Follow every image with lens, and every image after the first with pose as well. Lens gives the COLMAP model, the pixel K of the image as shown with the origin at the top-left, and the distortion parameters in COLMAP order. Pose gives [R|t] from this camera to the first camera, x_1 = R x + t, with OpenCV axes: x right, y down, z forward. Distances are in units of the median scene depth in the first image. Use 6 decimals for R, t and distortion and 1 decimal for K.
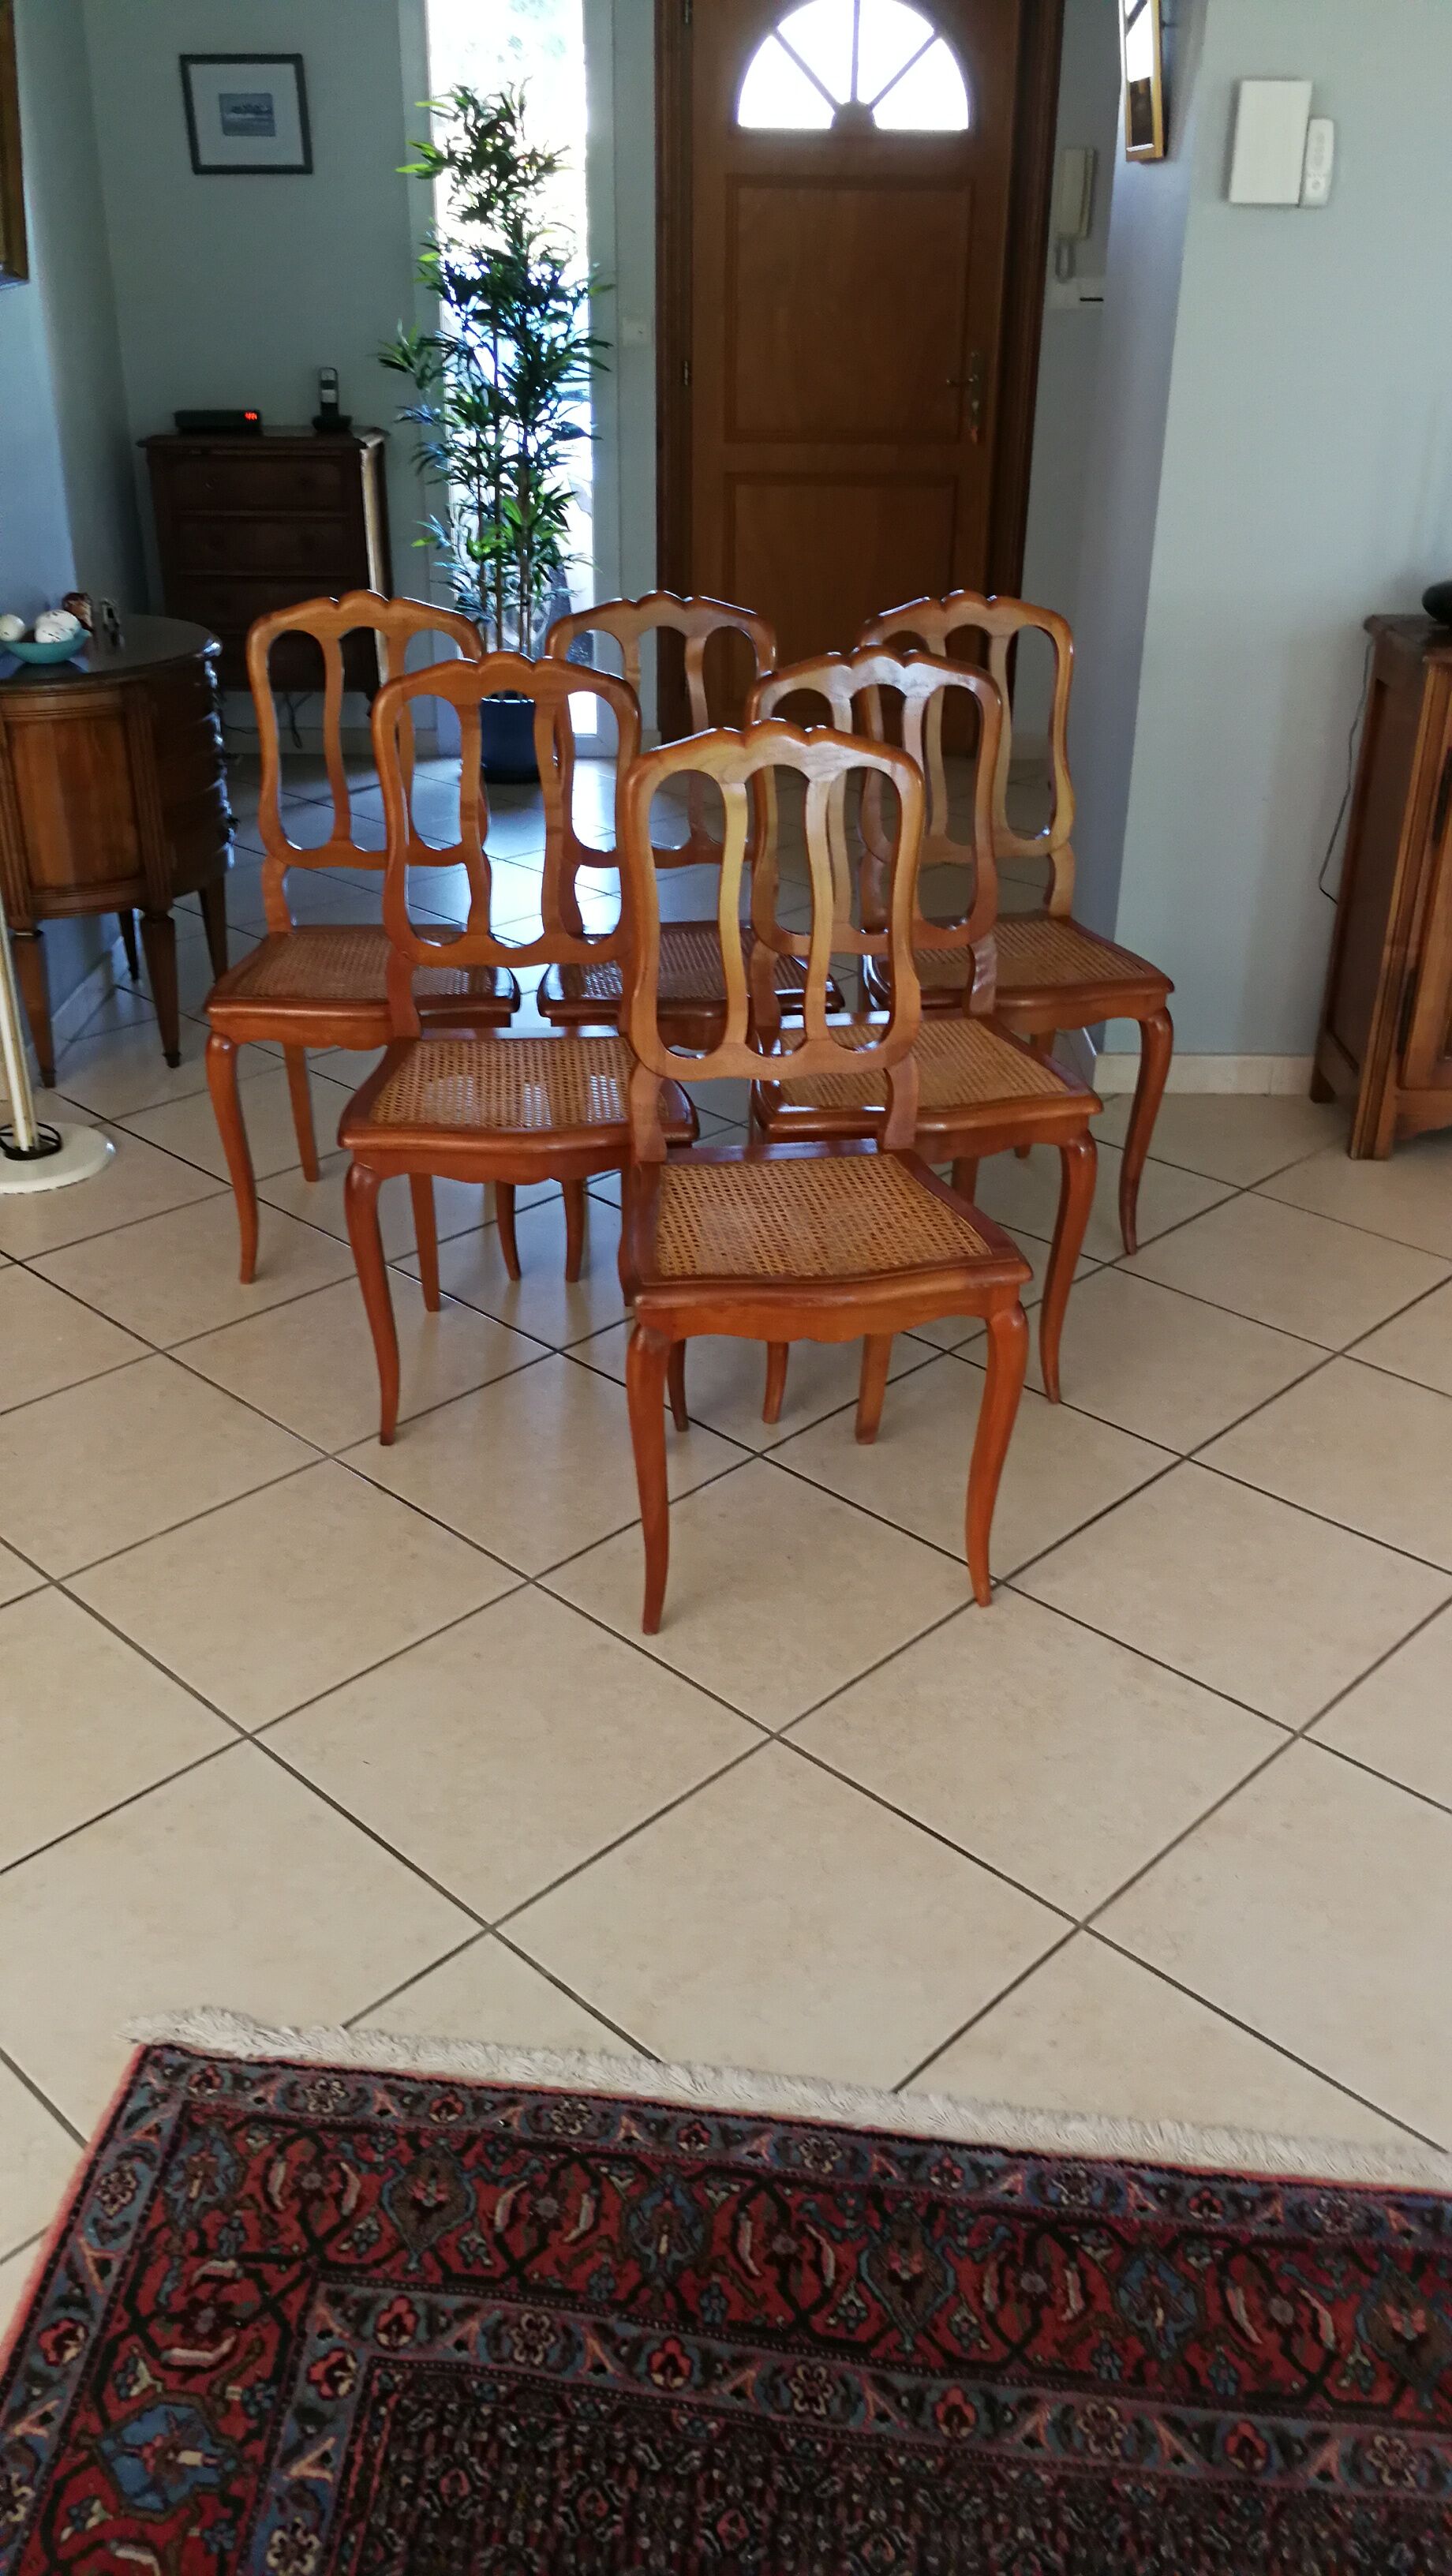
lens RADIAL K [[2063.8, 0, 716.0], [0, 2063.8, 1285.8], [0, 0, 1]] dist [0.028537, -0.046539]
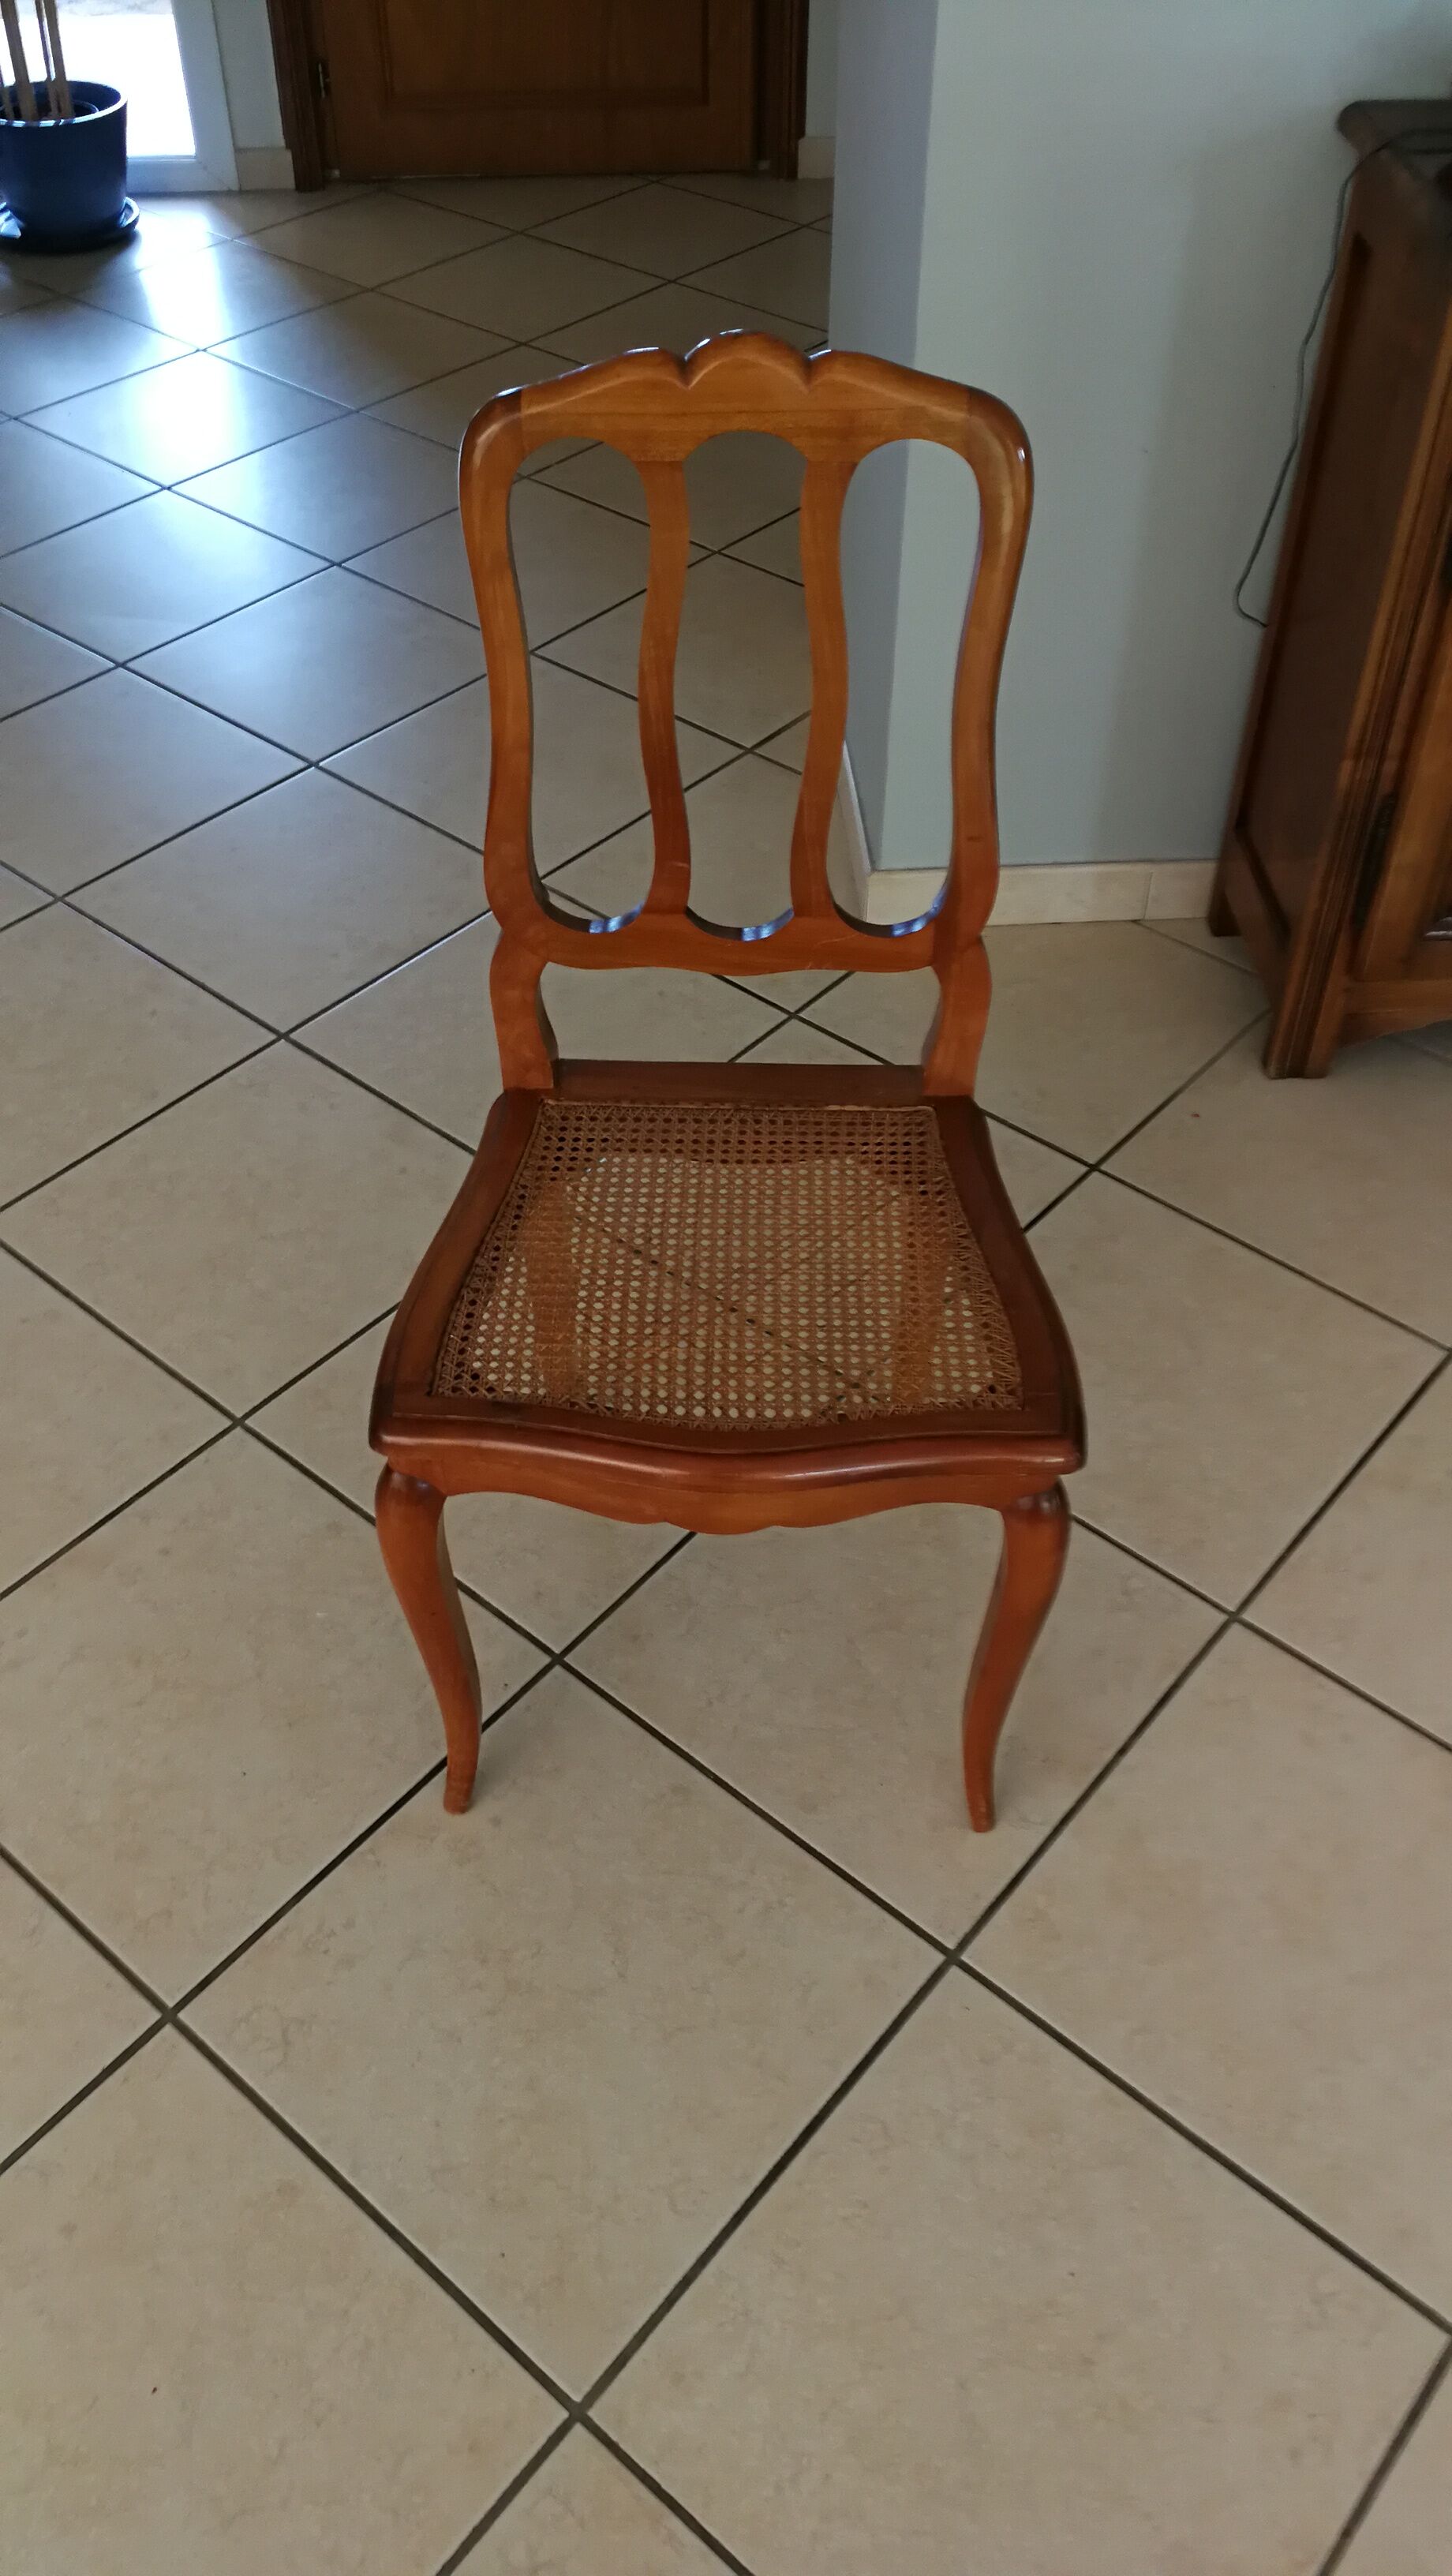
lens RADIAL K [[2063.8, 0, 731.0], [0, 2063.8, 1284.4], [0, 0, 1]] dist [0.028537, -0.046539]
pose [[0.997547, -0.049665, 0.049336, 0.231688], [0.032775, 0.954080, 0.297753, -0.389185], [-0.061858, -0.295406, 0.953367, 0.820592]]
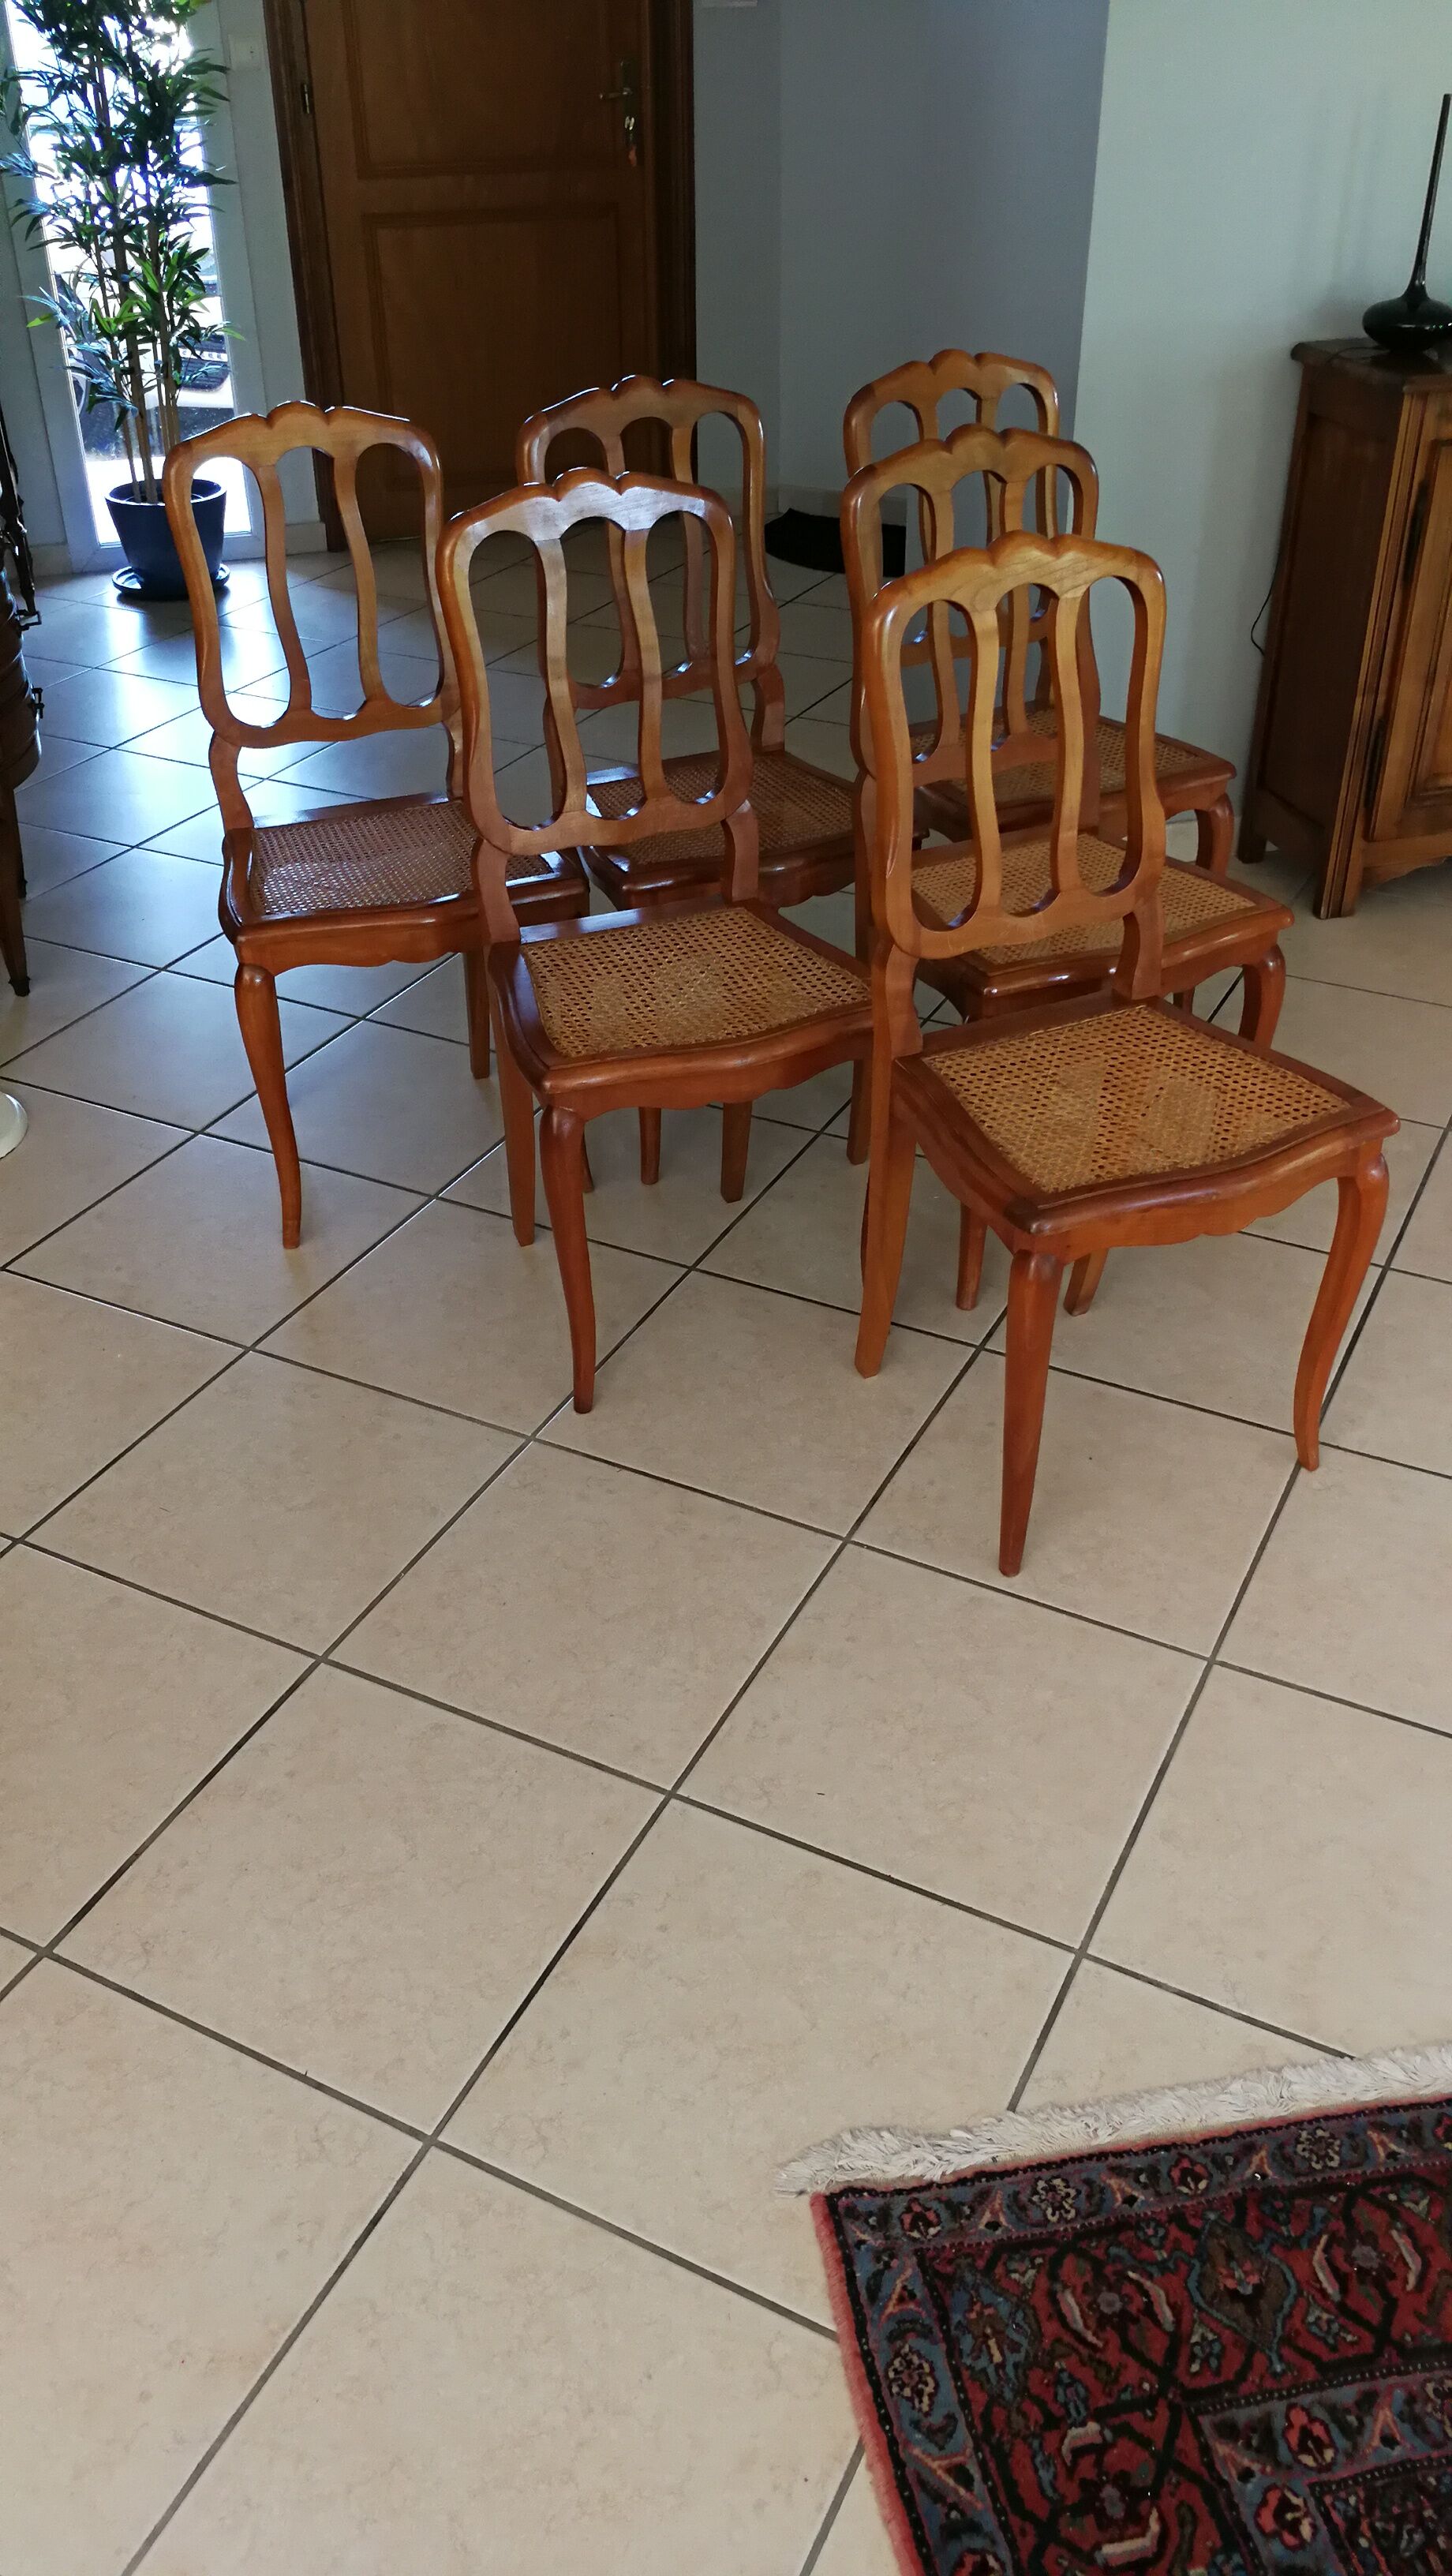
lens RADIAL K [[2063.8, 0, 727.8], [0, 2063.8, 1294.4], [0, 0, 1]] dist [0.028537, -0.046539]
pose [[0.956273, -0.177557, 0.232410, -0.452428], [0.149156, 0.979599, 0.134678, -0.124721], [-0.251582, -0.094123, 0.963248, 0.217097]]
